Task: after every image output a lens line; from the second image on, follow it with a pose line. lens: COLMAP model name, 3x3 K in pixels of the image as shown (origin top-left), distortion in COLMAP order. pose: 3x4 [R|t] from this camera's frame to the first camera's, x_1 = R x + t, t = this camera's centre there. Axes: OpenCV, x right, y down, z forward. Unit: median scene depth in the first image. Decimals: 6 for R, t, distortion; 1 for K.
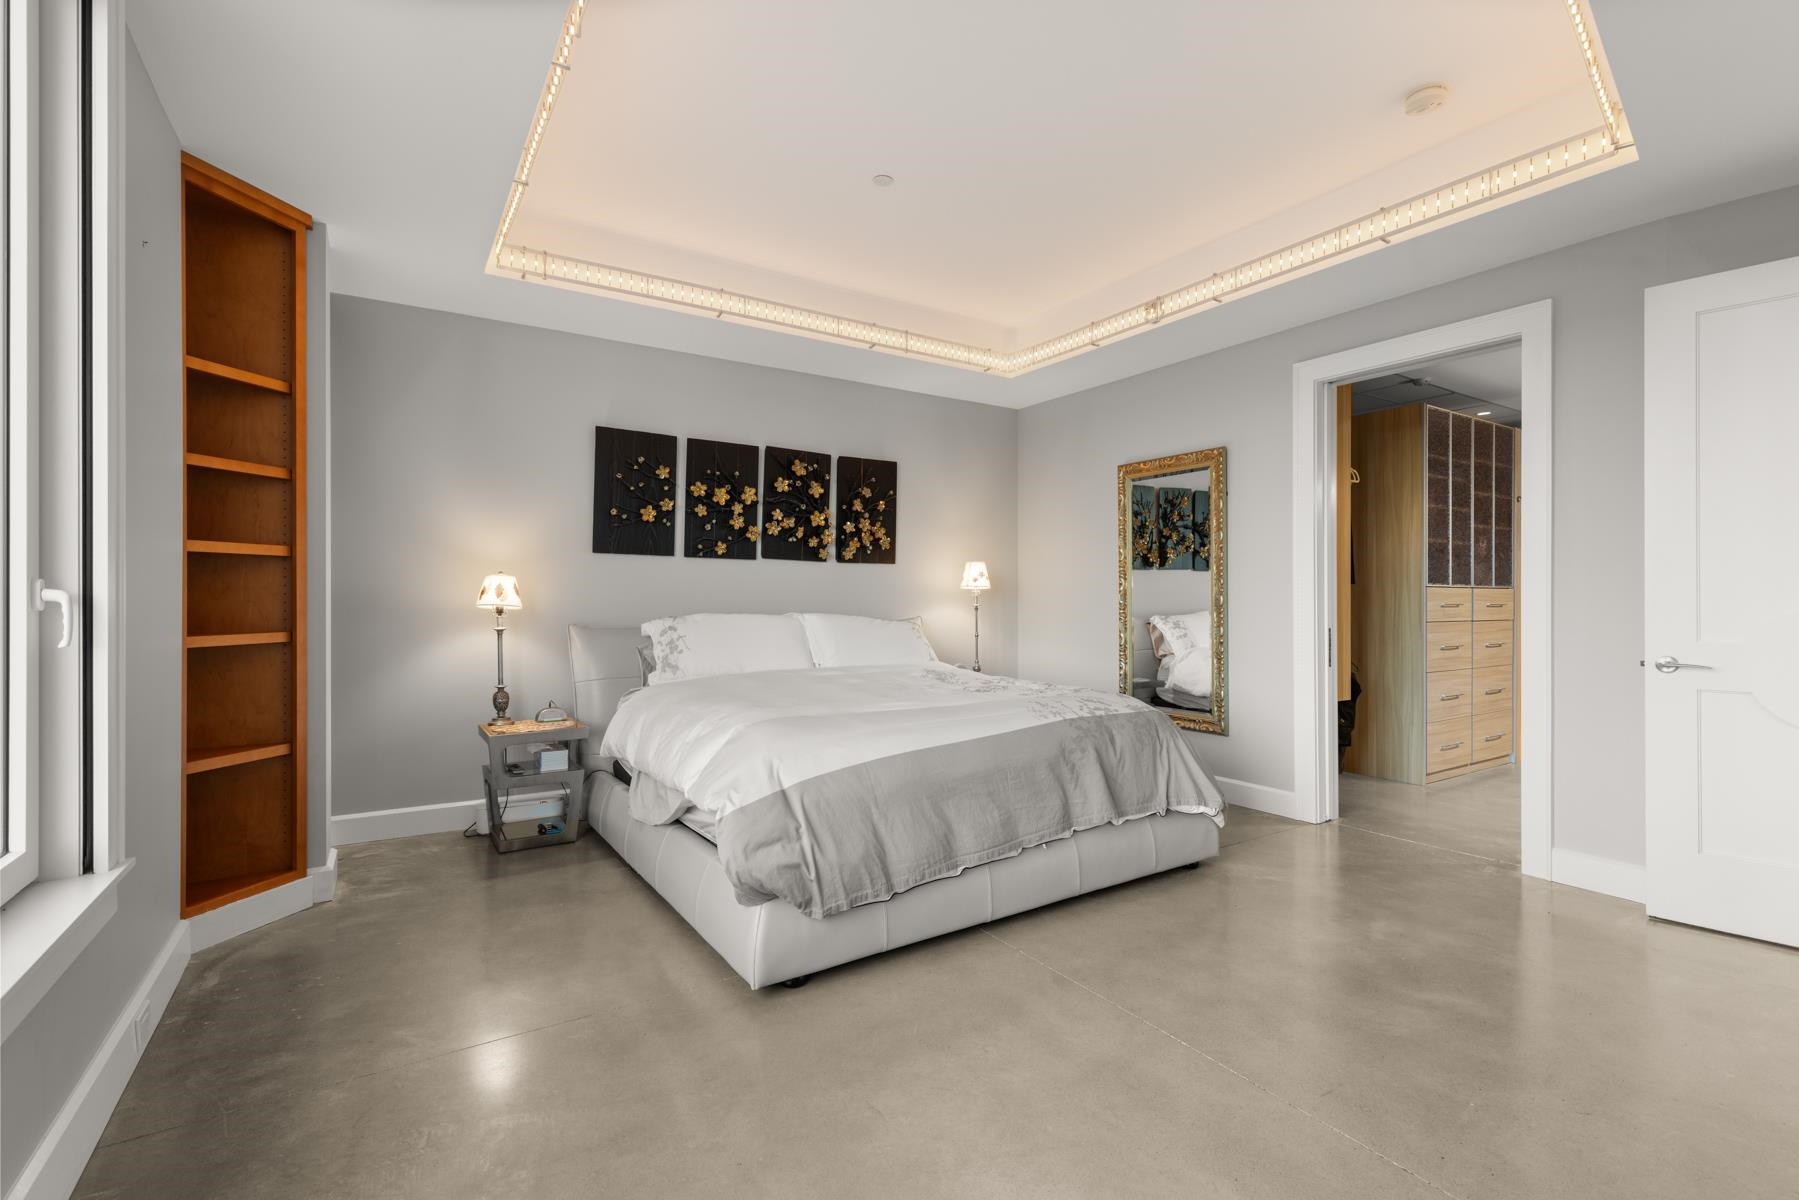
lens RADIAL K [[812.6, 0, 896.4], [0, 812.6, 601.9], [0, 0, 1]] dist [0.010024, -0.001264]
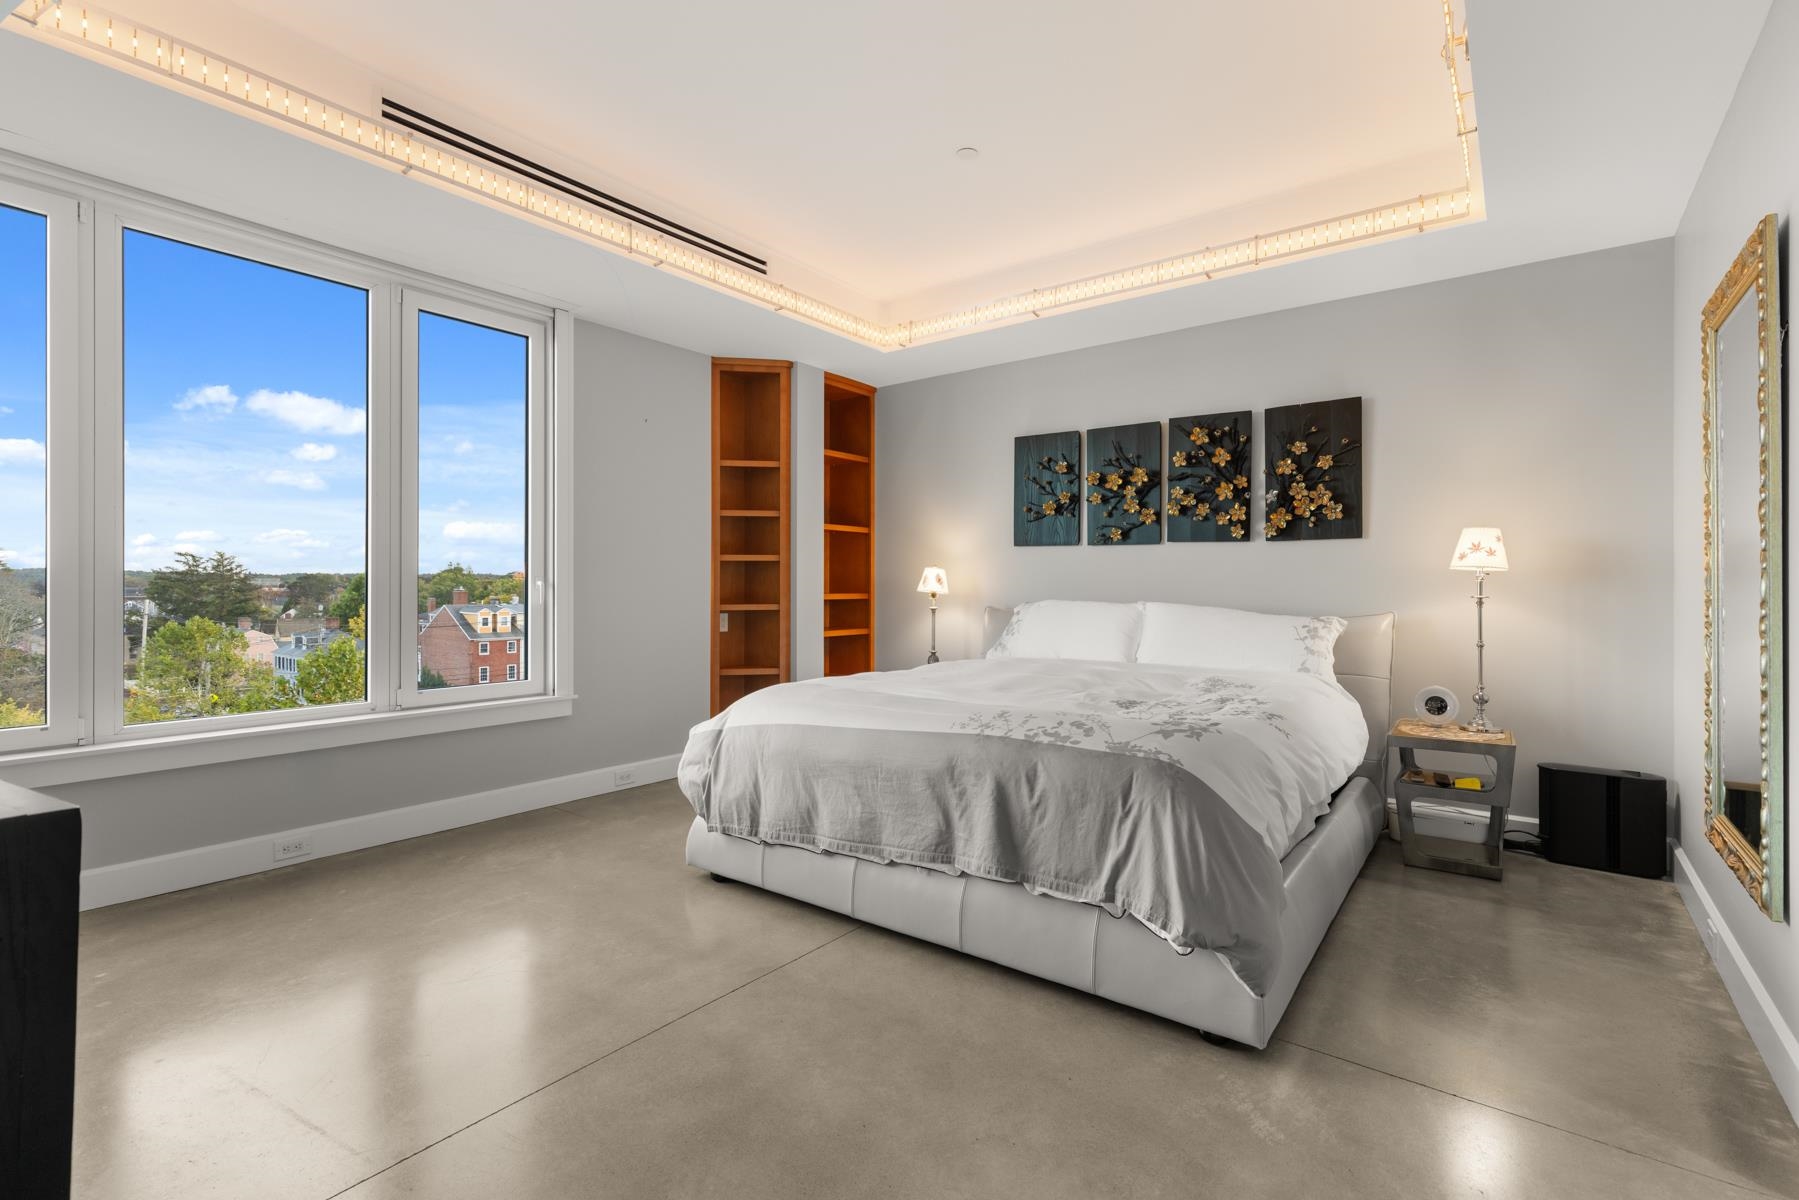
lens RADIAL K [[812.6, 0, 927.0], [0, 812.6, 593.0], [0, 0, 1]] dist [0.010024, -0.001264]
pose [[0.342362, 0.008672, -0.939528, 0.649604], [-0.004206, 0.999962, 0.007697, -0.001888], [0.939559, 0.001316, 0.342386, 0.461000]]
